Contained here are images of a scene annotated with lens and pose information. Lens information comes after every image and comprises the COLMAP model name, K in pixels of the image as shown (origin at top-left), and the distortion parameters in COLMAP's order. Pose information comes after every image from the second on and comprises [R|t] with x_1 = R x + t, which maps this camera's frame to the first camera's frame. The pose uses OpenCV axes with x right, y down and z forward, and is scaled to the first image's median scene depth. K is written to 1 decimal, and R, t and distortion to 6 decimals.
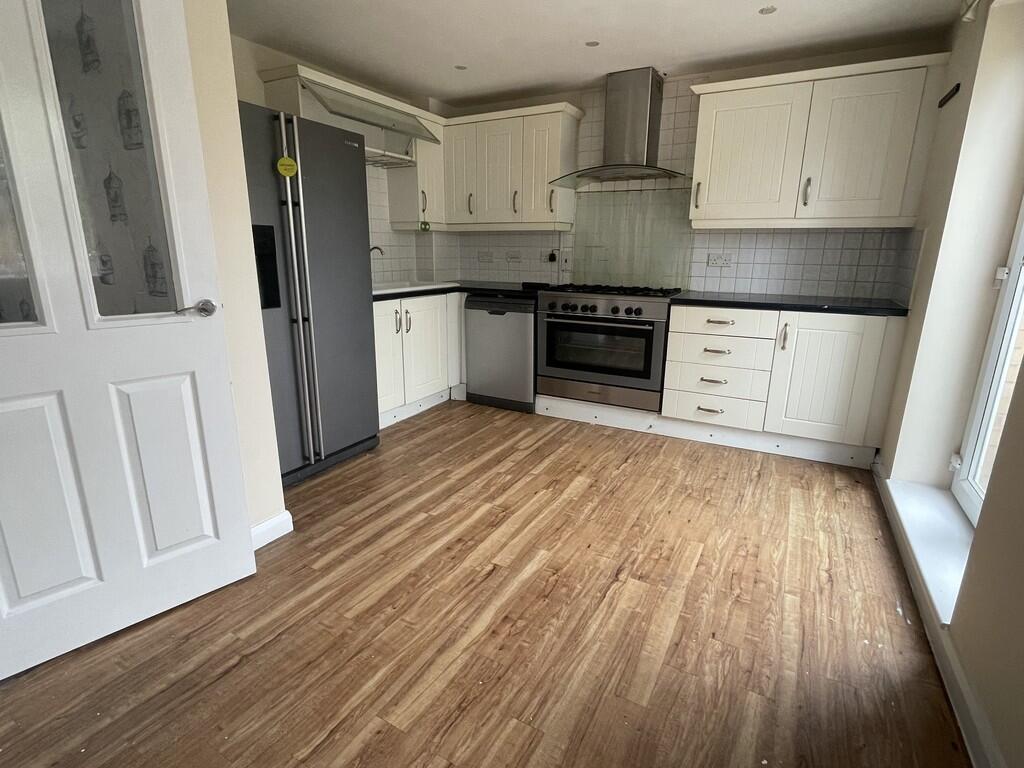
lens RADIAL K [[512.3, 0, 511.2], [0, 512.3, 381.7], [0, 0, 1]] dist [-0.001893, -0.000414]
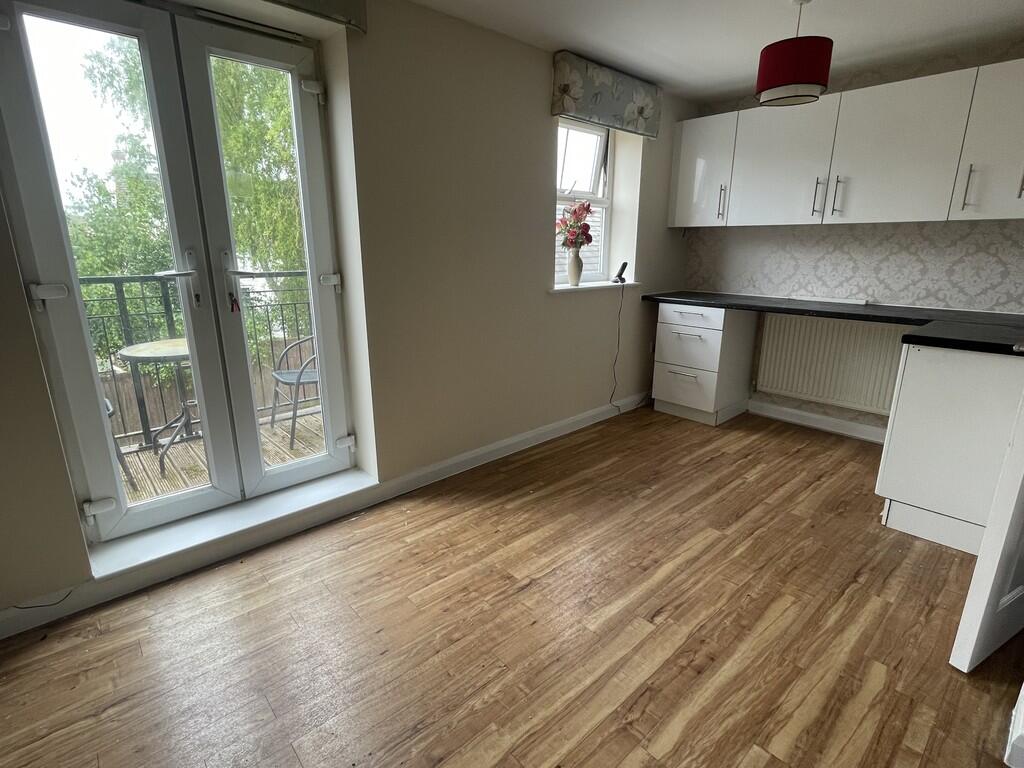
lens RADIAL K [[512.3, 0, 513.2], [0, 512.3, 383.0], [0, 0, 1]] dist [-0.001893, -0.000414]
pose [[-0.948173, -0.091162, 0.304397, -0.039737], [0.072158, 0.871162, 0.485665, -0.492618], [-0.309453, 0.482459, -0.819434, 1.733249]]
